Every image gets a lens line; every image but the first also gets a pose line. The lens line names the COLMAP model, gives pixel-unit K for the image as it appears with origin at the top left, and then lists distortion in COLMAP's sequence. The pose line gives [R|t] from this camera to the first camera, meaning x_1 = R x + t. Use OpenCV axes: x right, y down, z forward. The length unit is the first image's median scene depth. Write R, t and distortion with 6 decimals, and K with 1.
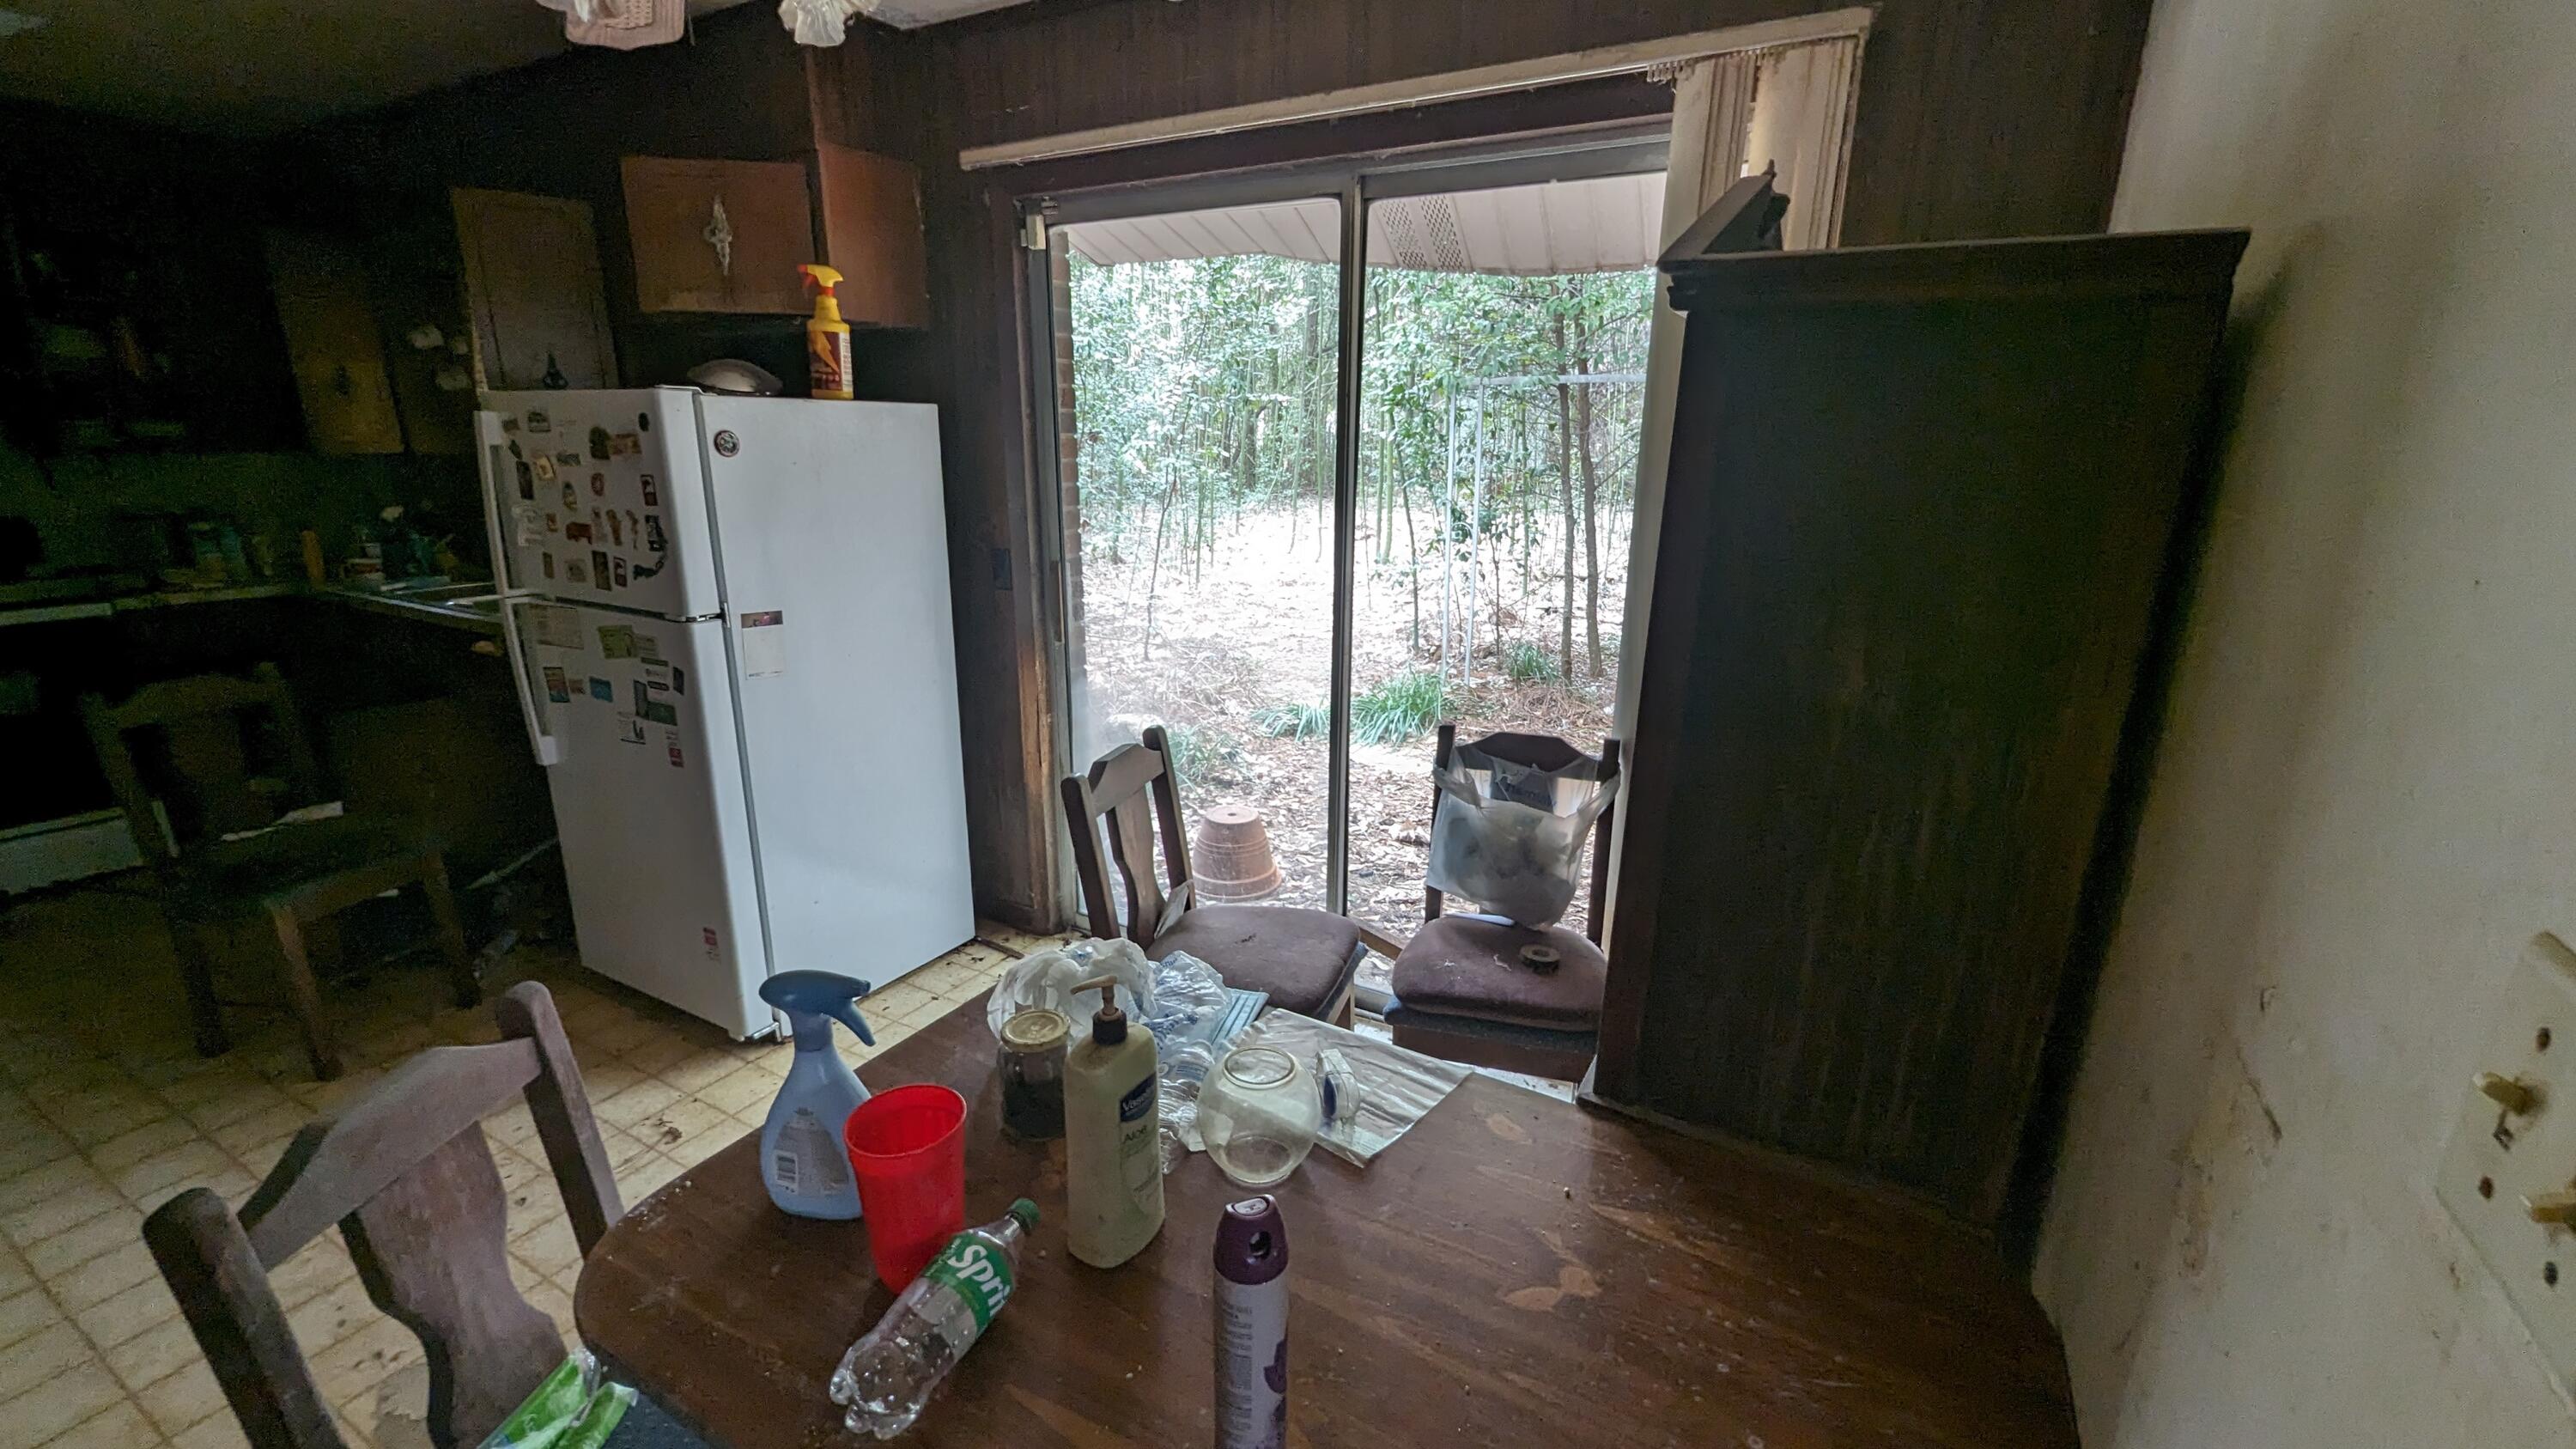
lens RADIAL K [[1061.9, 0, 1283.8], [0, 1061.9, 731.1], [0, 0, 1]] dist [-0.000060, 0.000148]
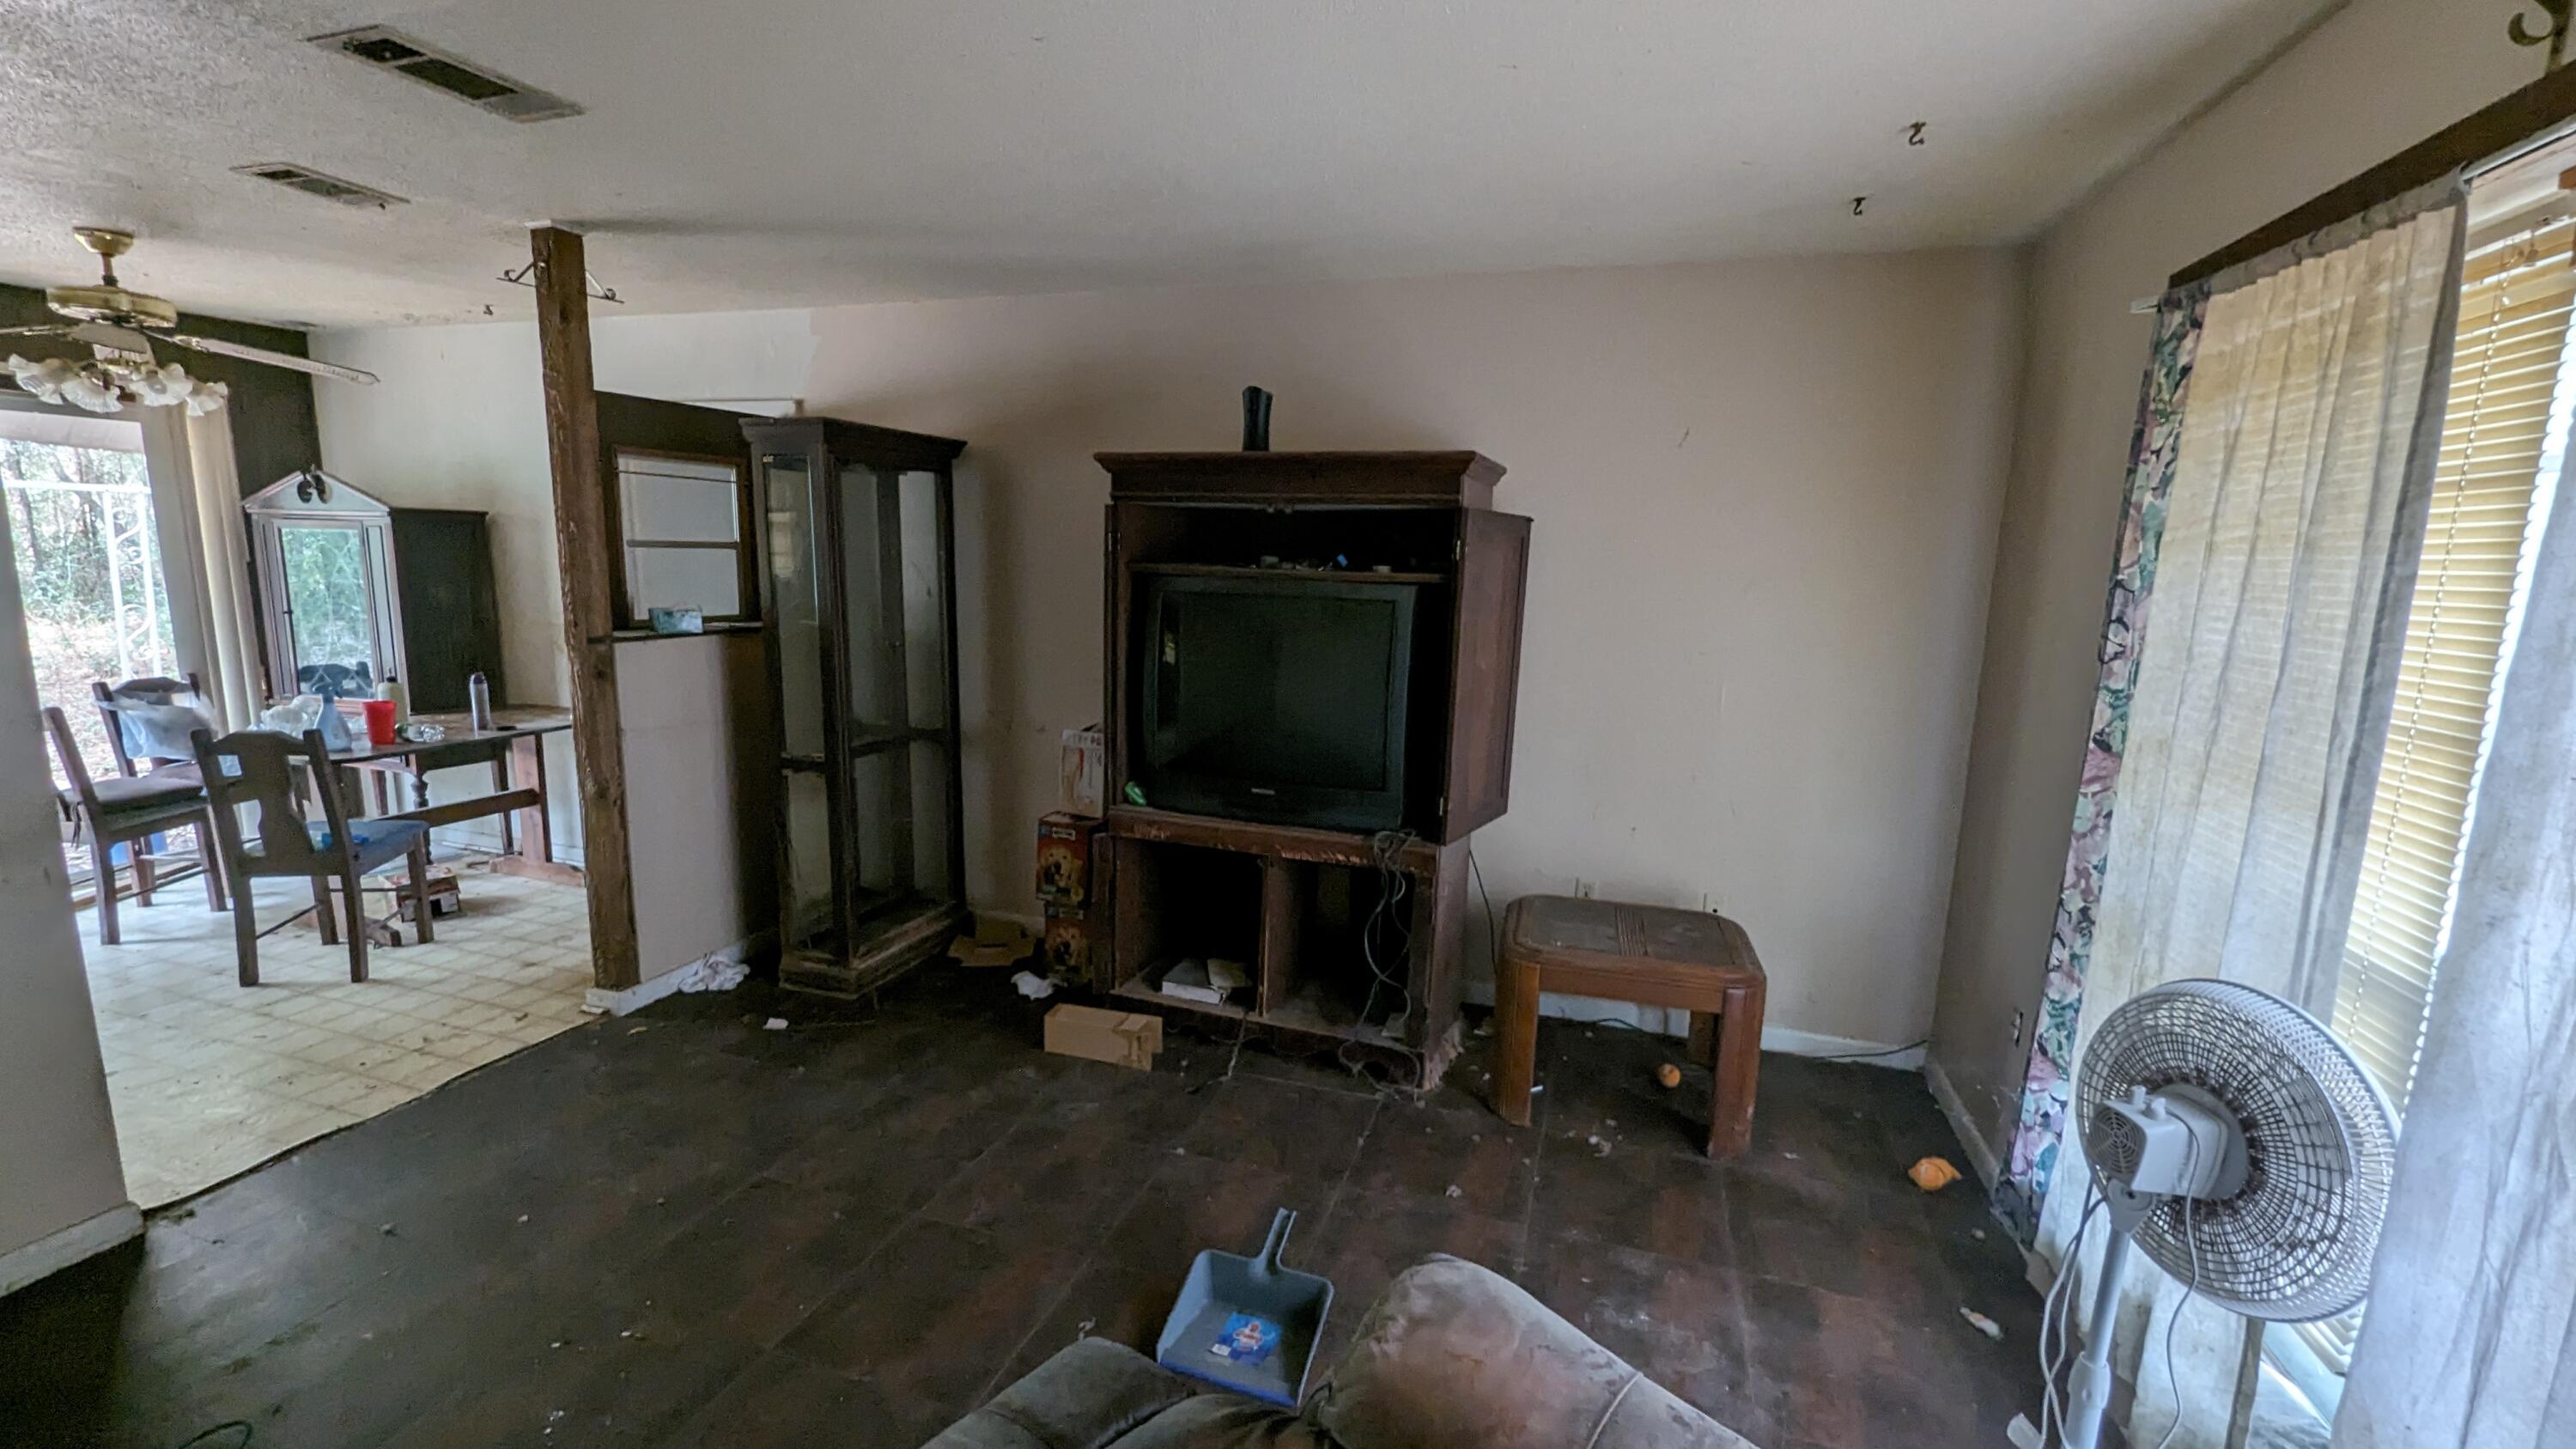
lens RADIAL K [[1061.9, 0, 1283.8], [0, 1061.9, 731.1], [0, 0, 1]] dist [-0.000060, 0.000148]
pose [[-0.198056, -0.183824, 0.962799, -1.939710], [0.237100, 0.944103, 0.229027, 0.133034], [-0.951082, 0.273640, -0.143400, -0.682557]]
